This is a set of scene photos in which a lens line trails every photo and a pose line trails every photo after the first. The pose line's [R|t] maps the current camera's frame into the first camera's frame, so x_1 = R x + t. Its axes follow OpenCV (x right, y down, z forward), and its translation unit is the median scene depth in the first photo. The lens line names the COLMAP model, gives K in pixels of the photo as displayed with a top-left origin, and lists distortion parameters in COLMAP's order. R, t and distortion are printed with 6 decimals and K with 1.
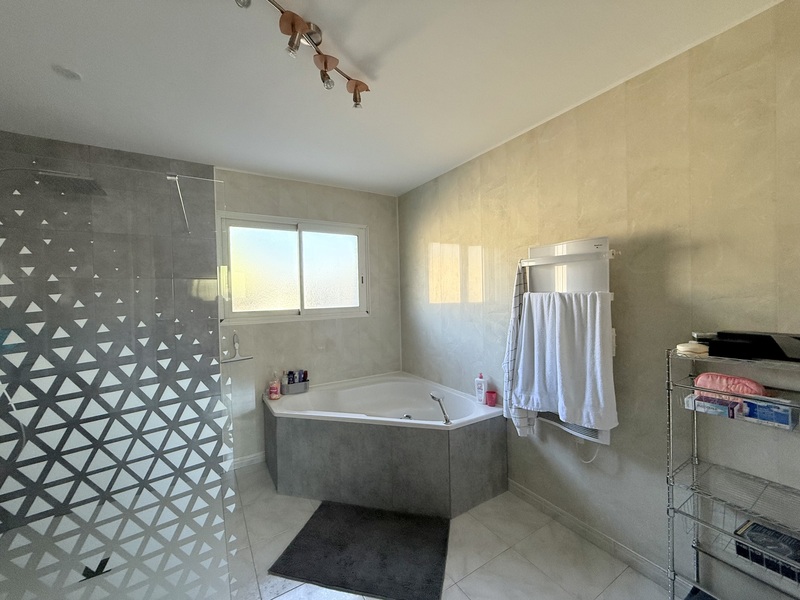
lens RADIAL K [[316.9, 0, 393.3], [0, 316.9, 299.6], [0, 0, 1]] dist [0.000705, 0.000012]
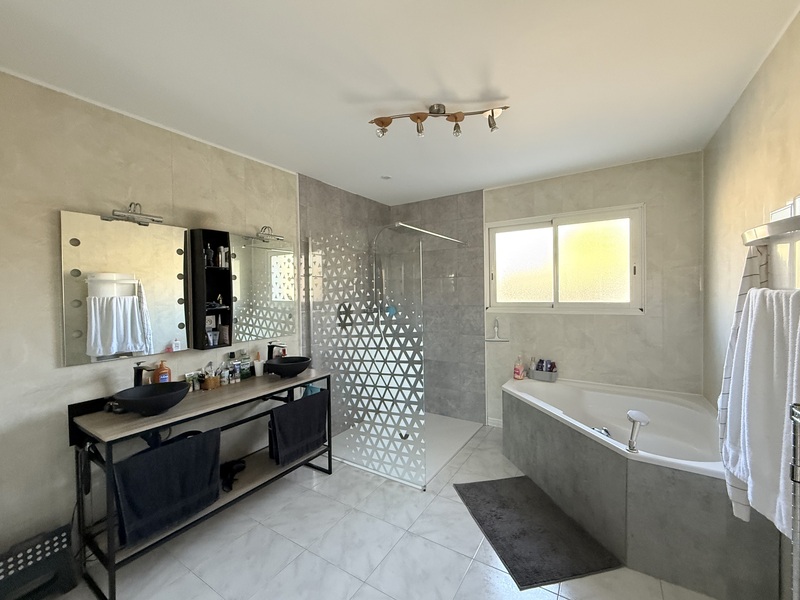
lens RADIAL K [[316.9, 0, 393.3], [0, 316.9, 299.6], [0, 0, 1]] dist [0.000705, 0.000012]
pose [[0.453533, 0.034870, -0.890557, 0.448119], [-0.009080, 0.999363, 0.034507, -0.010747], [0.891193, -0.007564, 0.453561, 0.076569]]
